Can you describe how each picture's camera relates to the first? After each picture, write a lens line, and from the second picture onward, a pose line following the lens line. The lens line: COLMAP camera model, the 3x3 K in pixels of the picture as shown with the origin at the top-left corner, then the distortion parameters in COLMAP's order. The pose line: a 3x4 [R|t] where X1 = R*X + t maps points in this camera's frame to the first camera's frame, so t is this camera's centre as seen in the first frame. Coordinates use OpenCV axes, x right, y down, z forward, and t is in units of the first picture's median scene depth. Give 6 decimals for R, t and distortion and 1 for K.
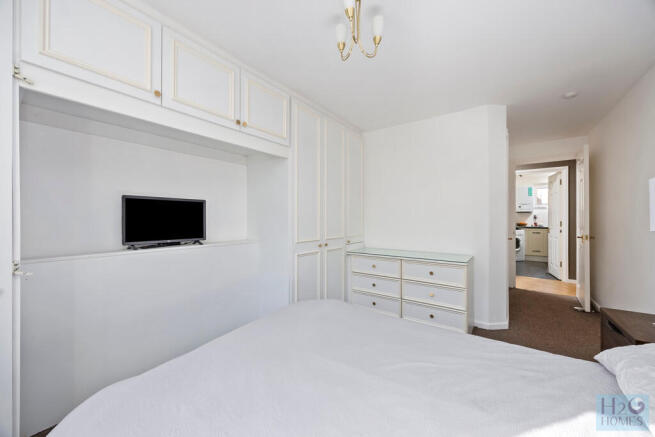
lens RADIAL K [[251.5, 0, 324.0], [0, 251.5, 219.7], [0, 0, 1]] dist [0.001017, 0.000215]
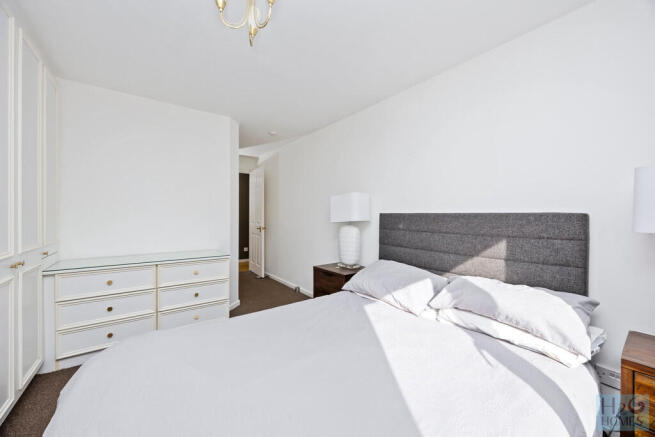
lens RADIAL K [[251.5, 0, 324.8], [0, 251.5, 215.3], [0, 0, 1]] dist [0.001017, 0.000215]
pose [[0.300350, 0.001425, 0.953828, -0.323456], [0.000905, 0.999998, -0.001780, -0.003053], [-0.953829, 0.001398, 0.300348, 0.228300]]
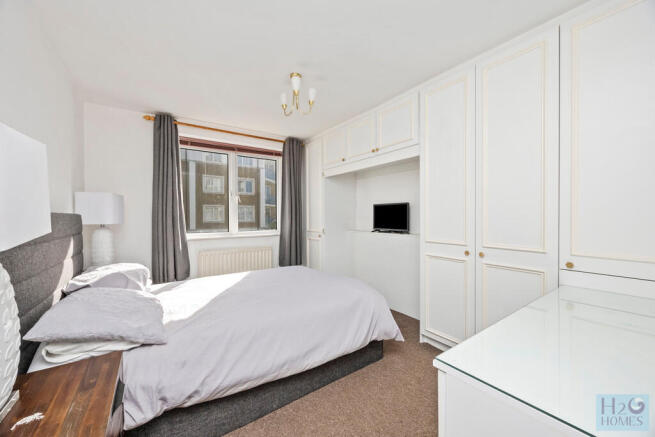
lens RADIAL K [[251.5, 0, 328.0], [0, 251.5, 218.5], [0, 0, 1]] dist [0.001017, 0.000215]
pose [[-0.335565, 0.010505, -0.941959, 0.801921], [0.004031, 0.999945, 0.009716, -0.004341], [0.942008, -0.000537, -0.335589, 0.873926]]
